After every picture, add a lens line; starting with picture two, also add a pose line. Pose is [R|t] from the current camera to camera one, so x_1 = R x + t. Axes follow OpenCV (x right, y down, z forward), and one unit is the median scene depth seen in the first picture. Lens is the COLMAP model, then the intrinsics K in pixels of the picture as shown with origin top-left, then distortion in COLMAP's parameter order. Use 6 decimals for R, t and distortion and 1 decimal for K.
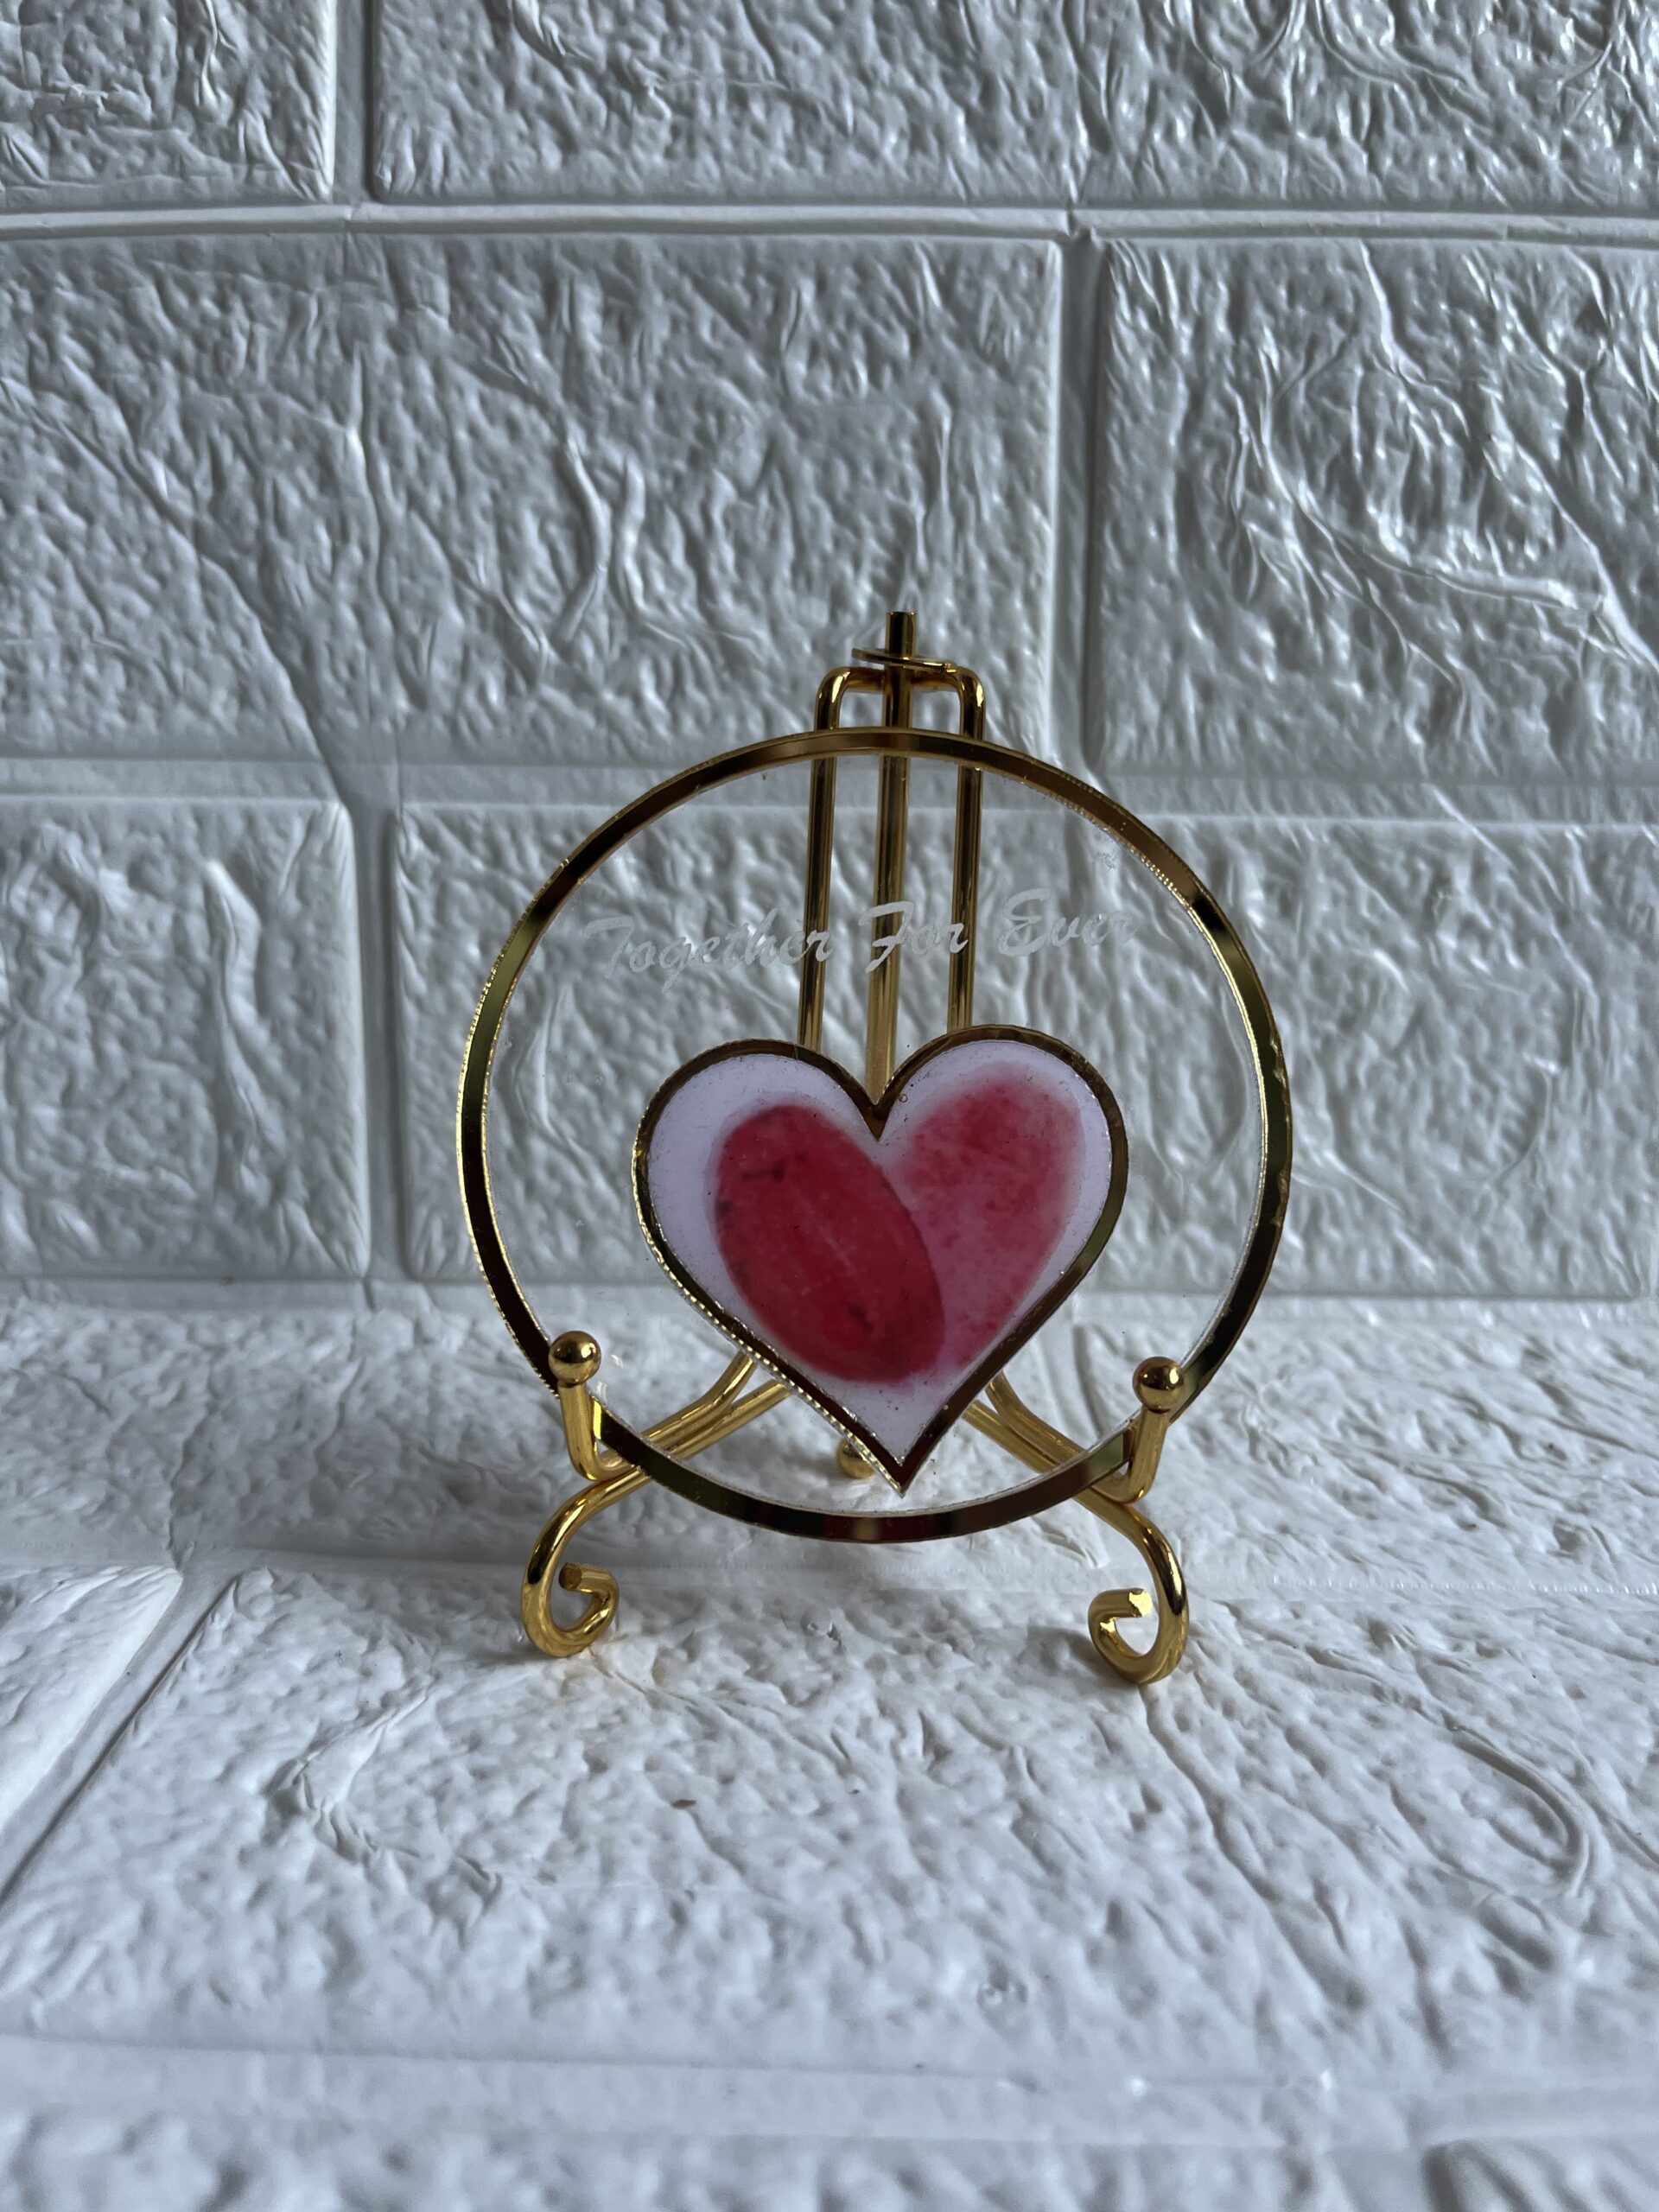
lens RADIAL K [[1768.7, 0, 712.9], [0, 1768.7, 1067.7], [0, 0, 1]] dist [0.038468, -0.083697]
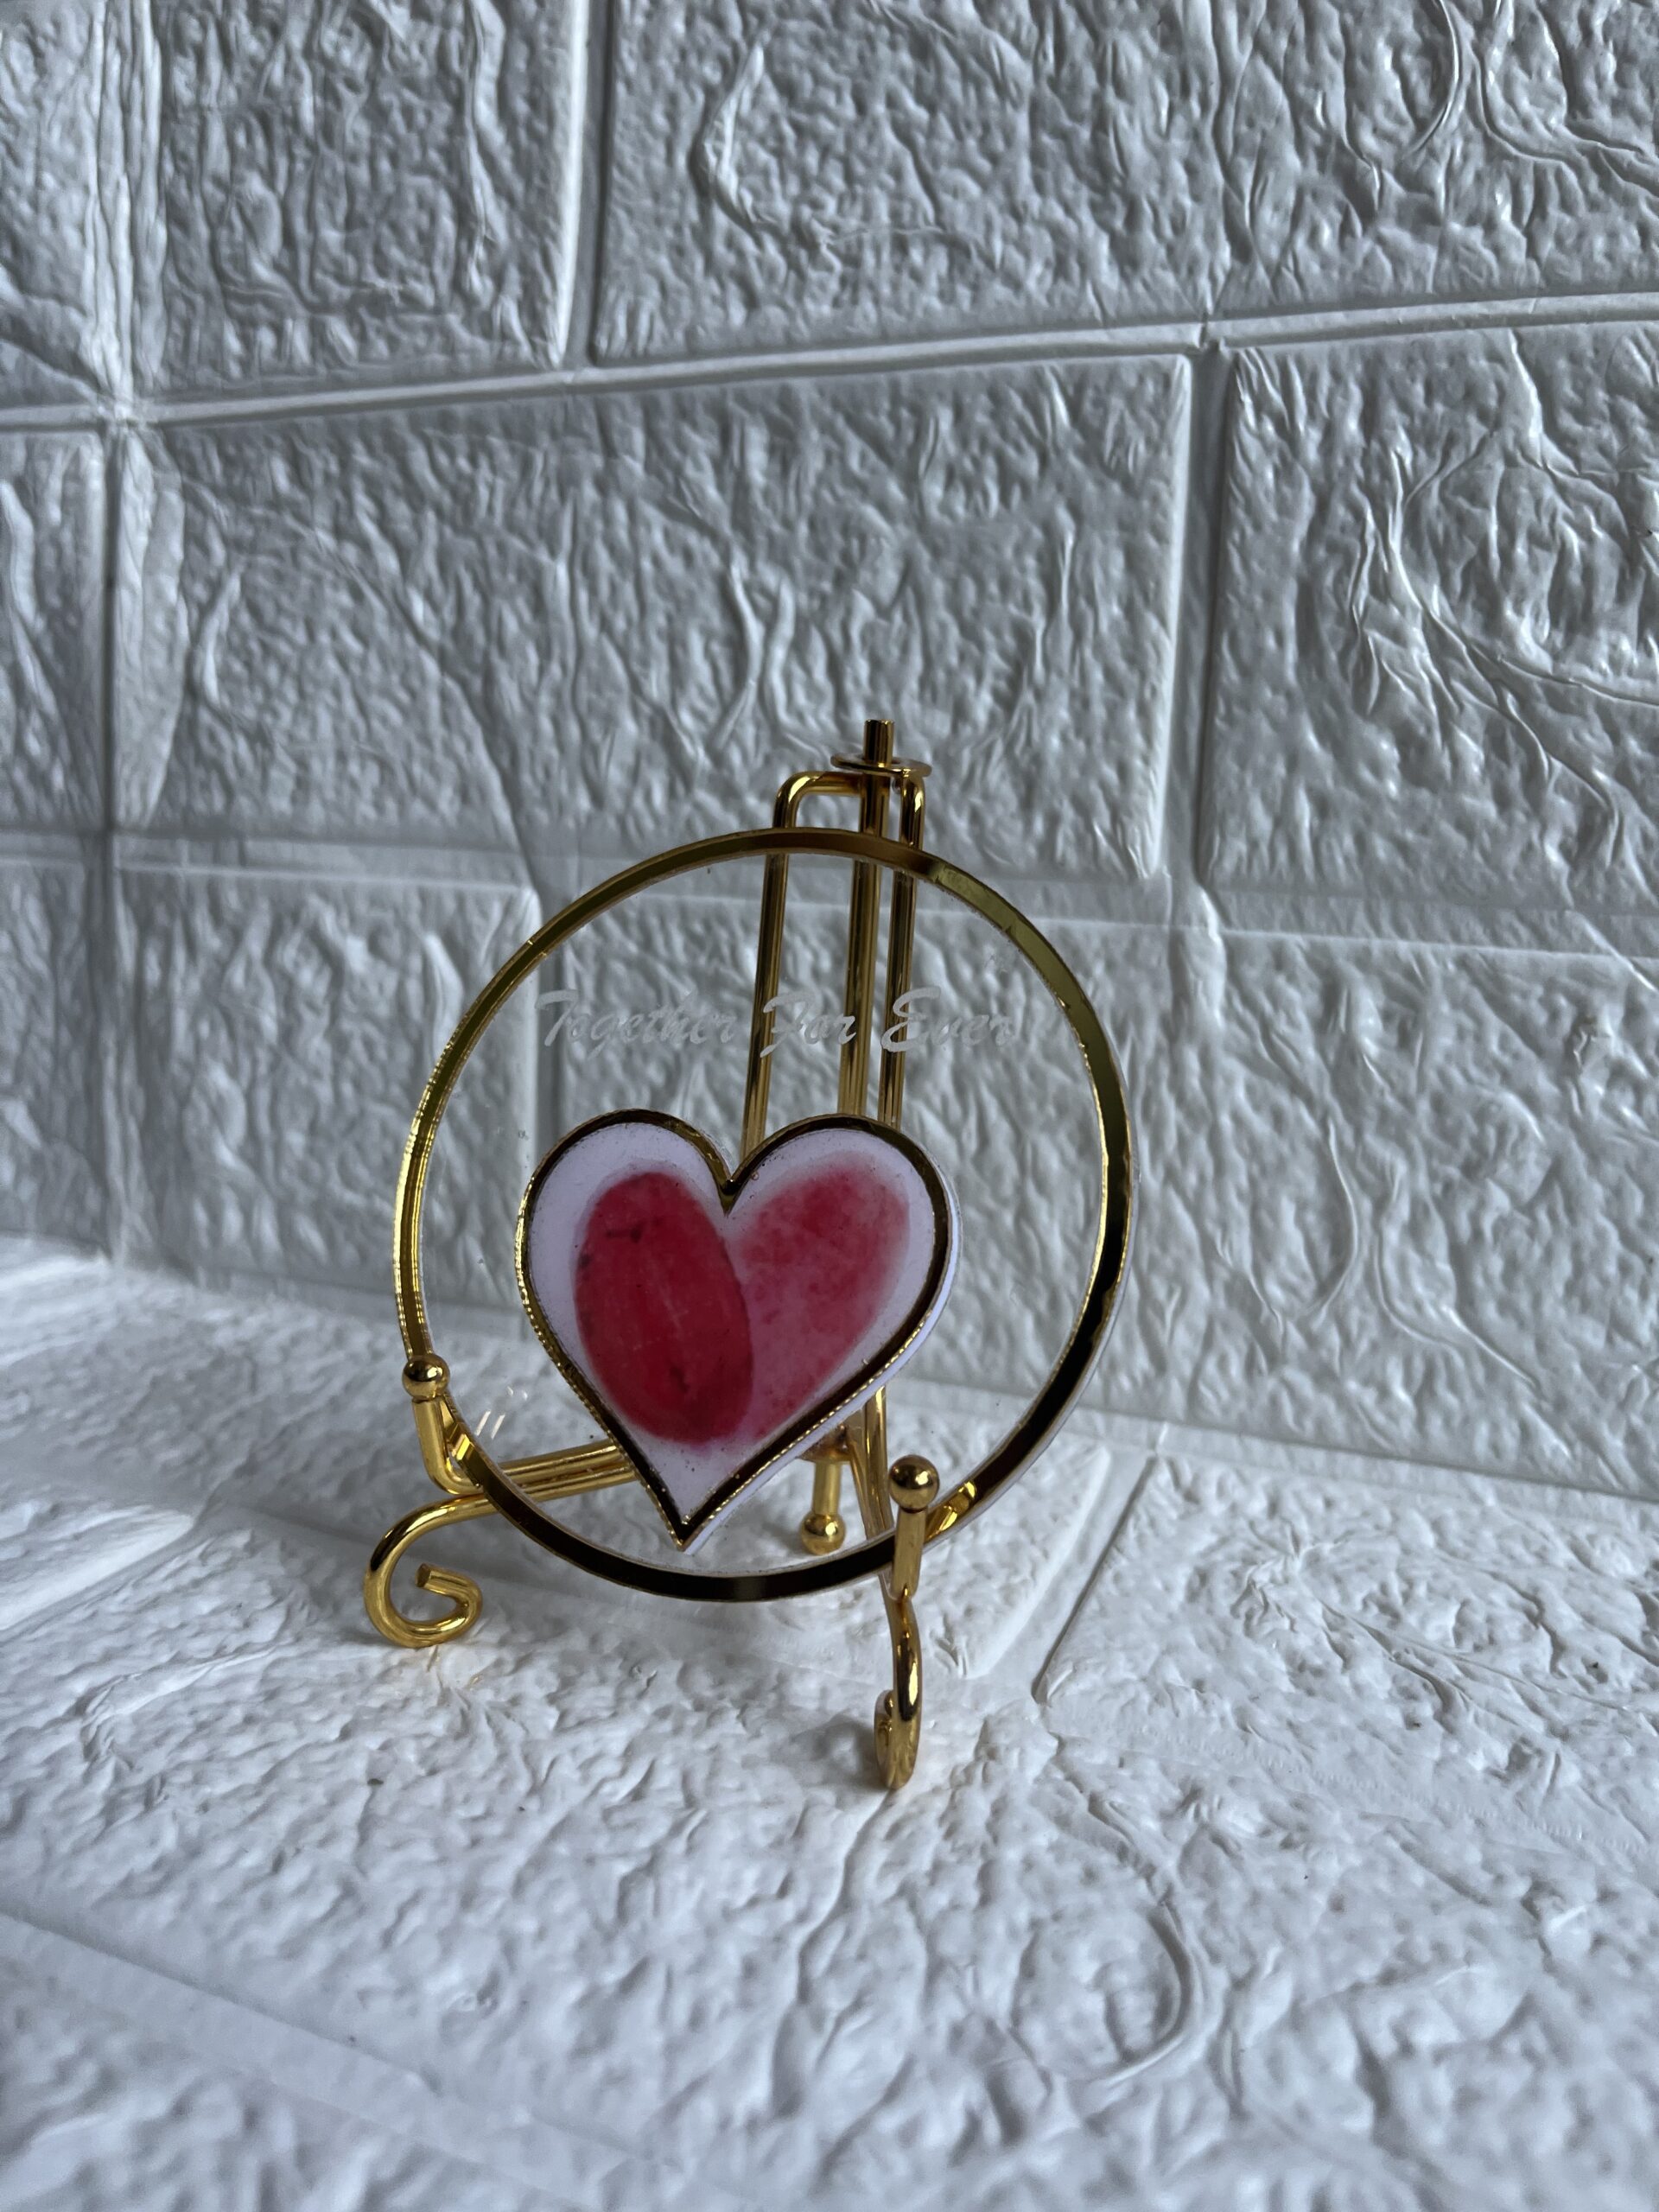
lens RADIAL K [[1728.6, 0, 838.9], [0, 1728.6, 1106.7], [0, 0, 1]] dist [0.030446, -0.085983]
pose [[0.927866, 0.082783, -0.363608, 0.395295], [-0.099184, 0.994713, -0.026633, -0.001026], [0.359481, 0.060776, 0.931171, 0.050989]]
